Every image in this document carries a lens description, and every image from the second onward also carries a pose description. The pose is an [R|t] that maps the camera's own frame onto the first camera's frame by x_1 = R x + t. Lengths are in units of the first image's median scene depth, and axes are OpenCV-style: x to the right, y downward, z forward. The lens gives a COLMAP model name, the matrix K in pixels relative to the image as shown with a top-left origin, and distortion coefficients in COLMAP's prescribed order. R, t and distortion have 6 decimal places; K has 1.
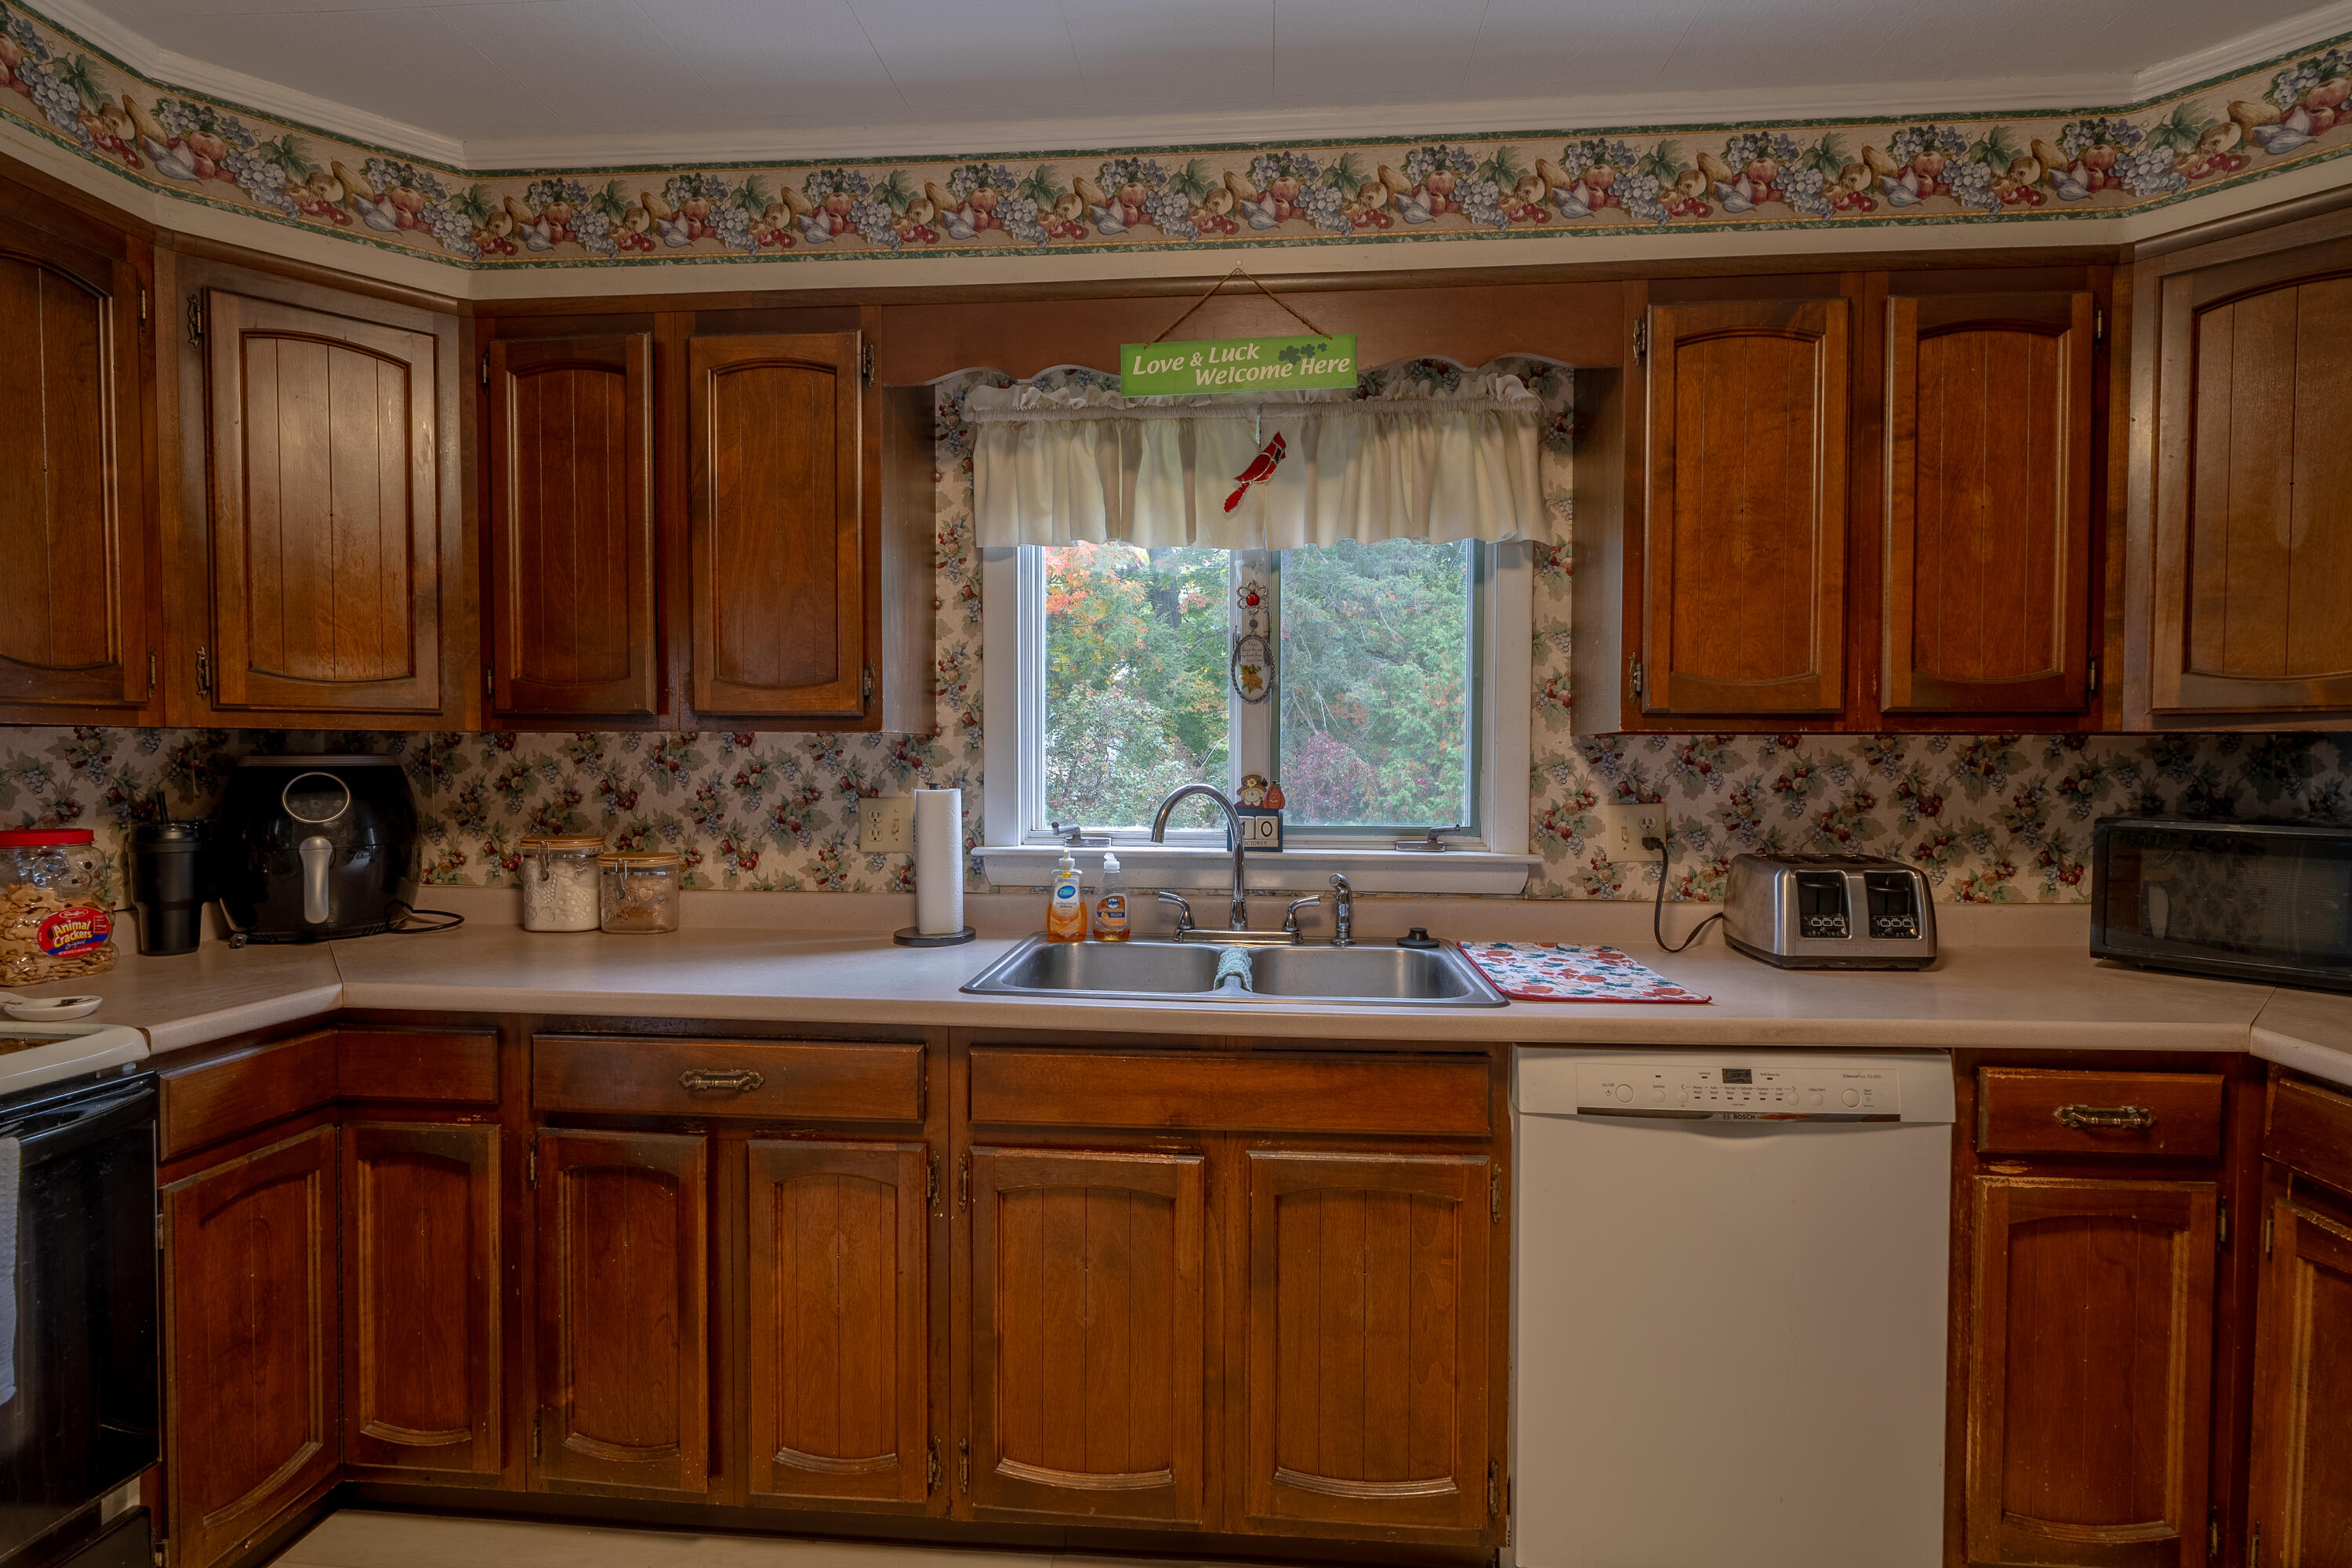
lens RADIAL K [[1083.9, 0, 1178.2], [0, 1083.9, 780.0], [0, 0, 1]] dist [-0.006411, 0.002119]
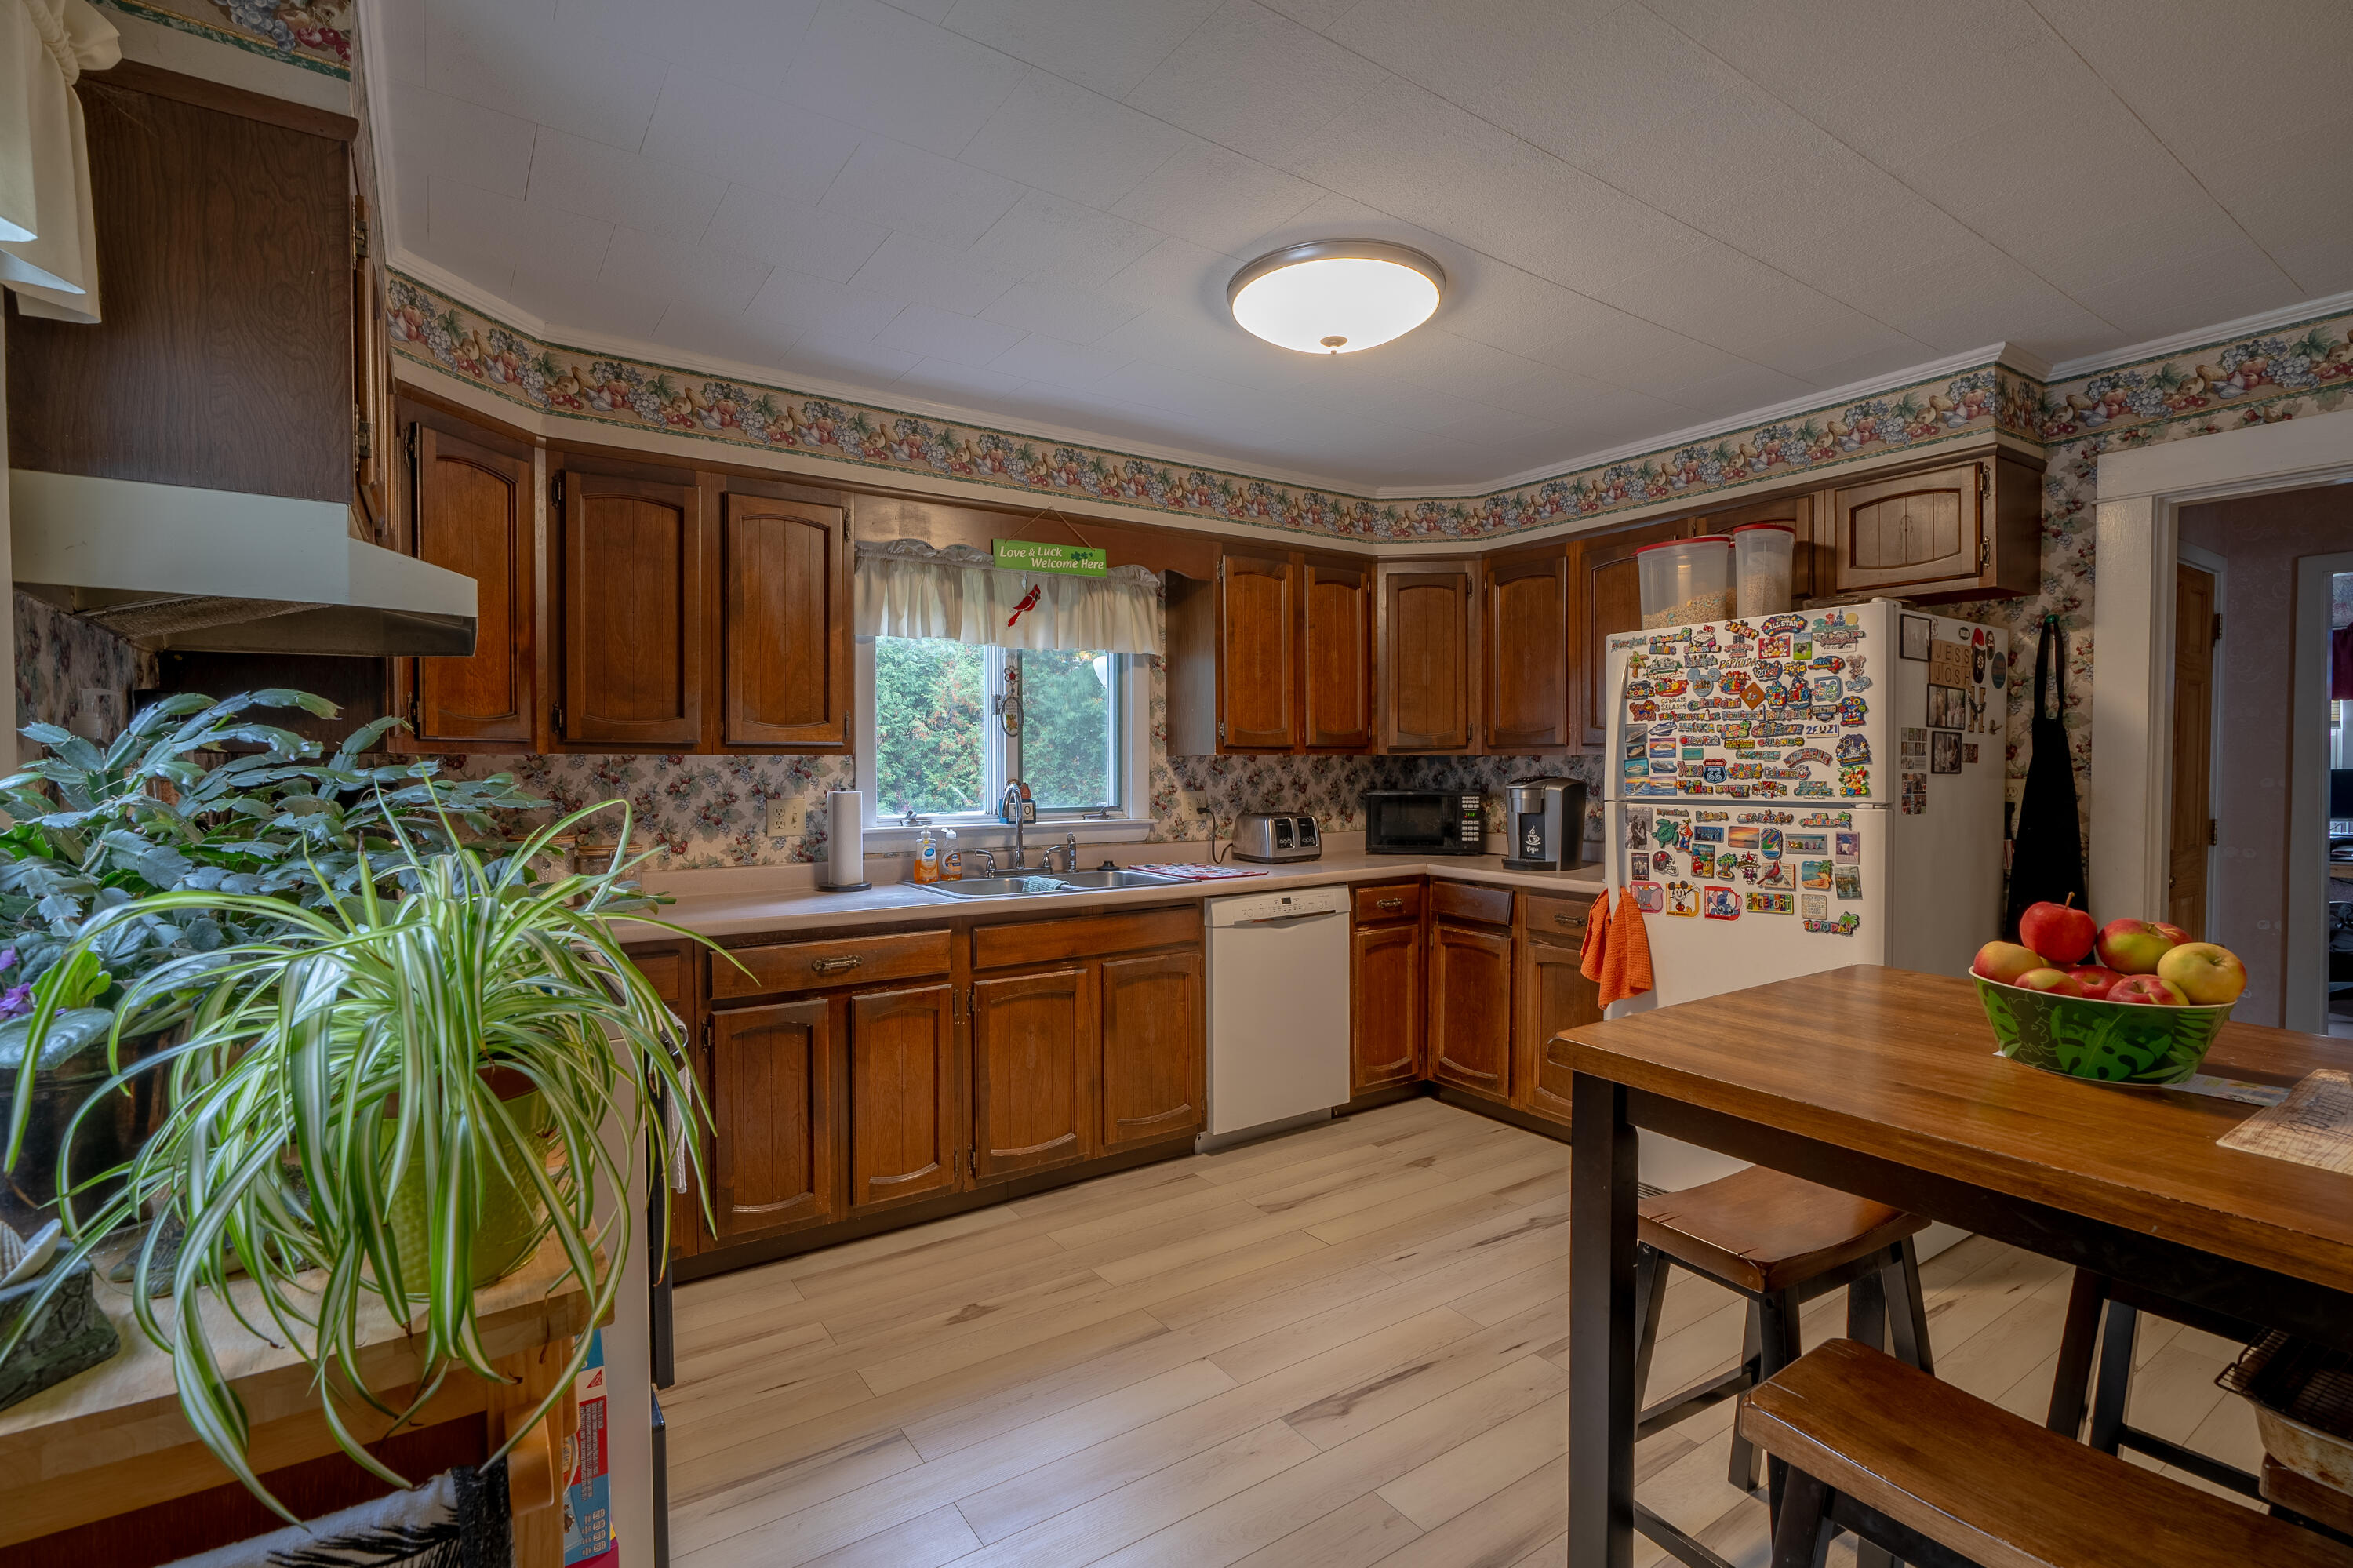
lens RADIAL K [[1084.4, 0, 1180.2], [0, 1084.4, 781.8], [0, 0, 1]] dist [-0.006411, 0.002119]
pose [[0.776729, -0.017107, 0.629602, -0.872010], [0.021423, 0.999770, 0.000735, 0.004058], [-0.629470, 0.012917, 0.776917, -0.532478]]
